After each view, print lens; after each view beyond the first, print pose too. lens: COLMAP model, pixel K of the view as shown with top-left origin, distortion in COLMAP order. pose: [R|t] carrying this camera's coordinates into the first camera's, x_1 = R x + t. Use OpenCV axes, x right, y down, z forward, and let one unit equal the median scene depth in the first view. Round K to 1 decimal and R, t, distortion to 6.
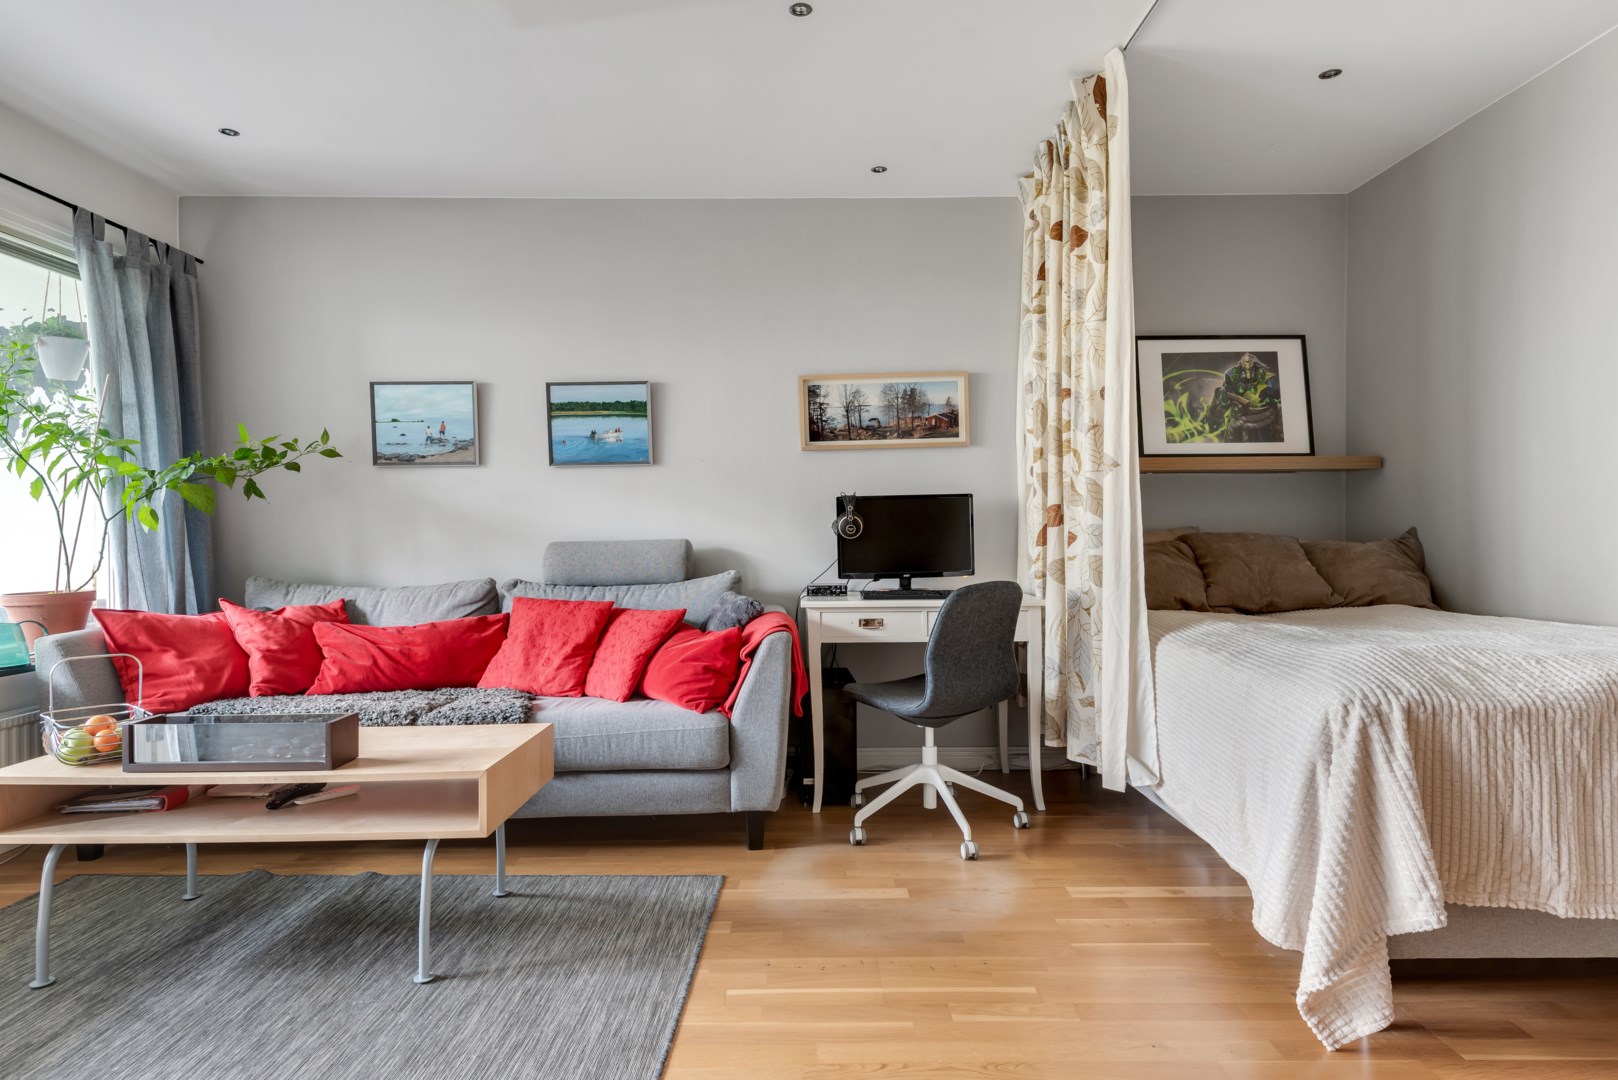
lens RADIAL K [[879.5, 0, 815.8], [0, 879.5, 538.5], [0, 0, 1]] dist [0.021770, -0.011817]
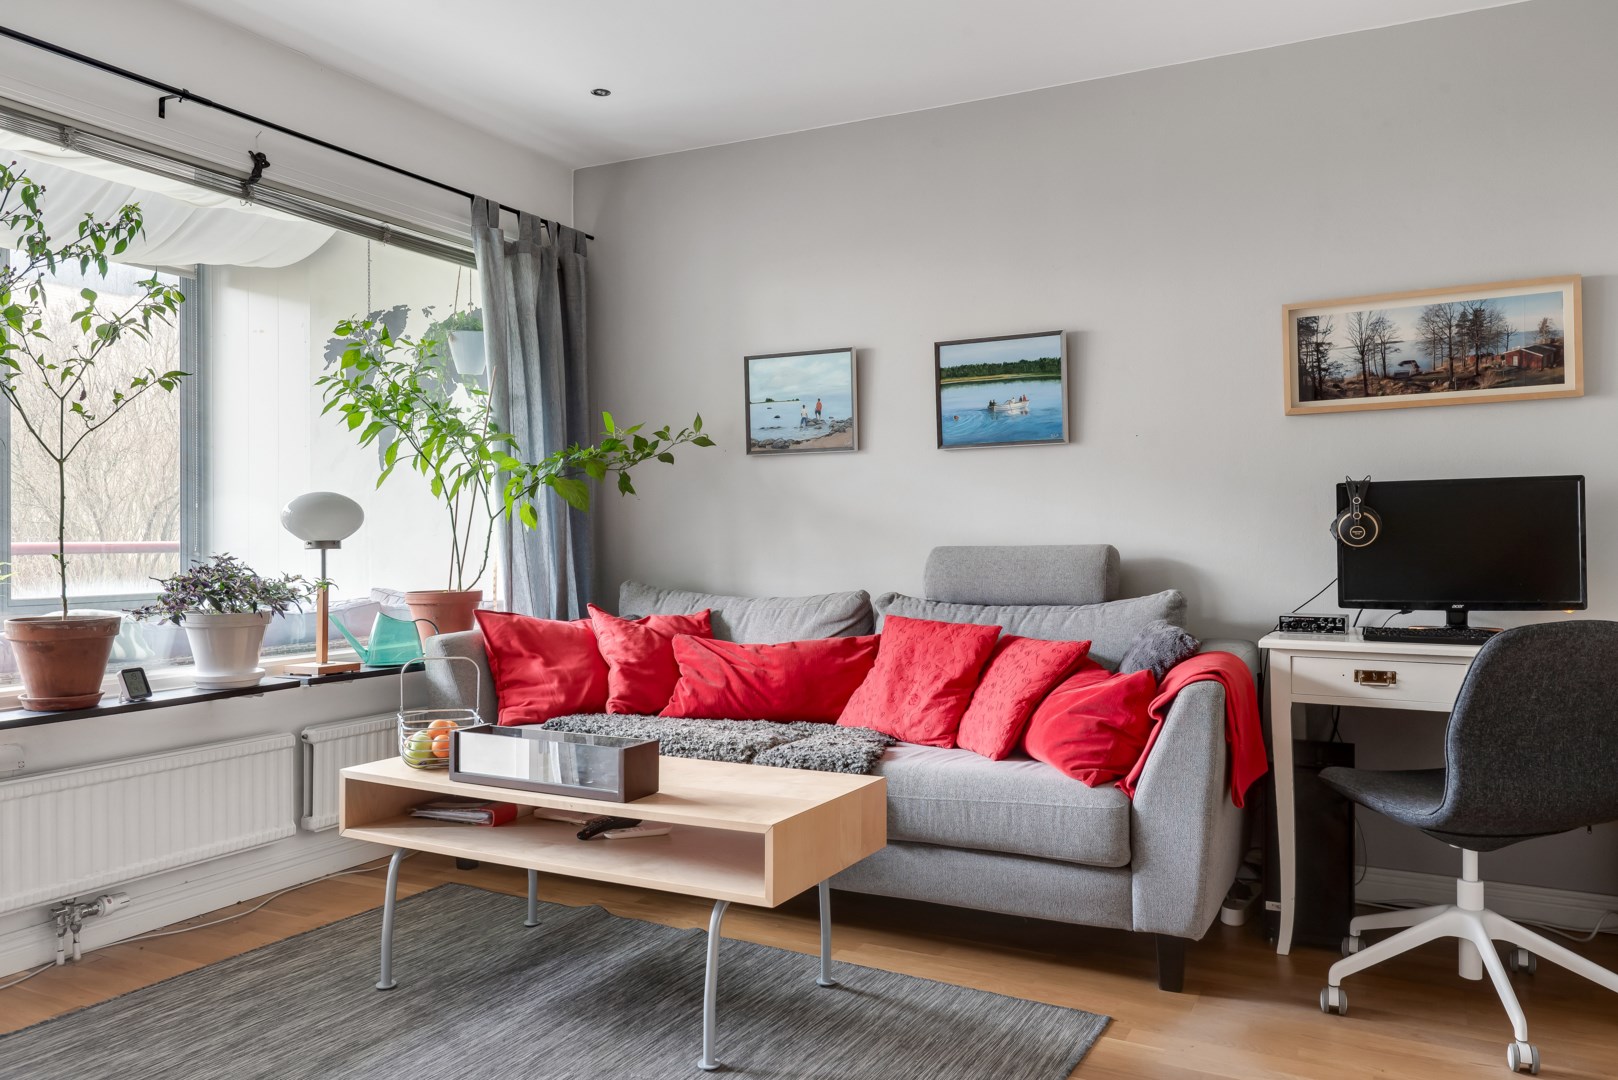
lens RADIAL K [[1171.0, 0, 816.1], [0, 1171.0, 541.8], [0, 0, 1]] dist [0.033960, -0.033947]
pose [[0.883980, 0.009939, -0.467420, 0.104874], [-0.010663, 0.999943, 0.001097, -0.000305], [0.467404, 0.004014, 0.884035, 0.039137]]
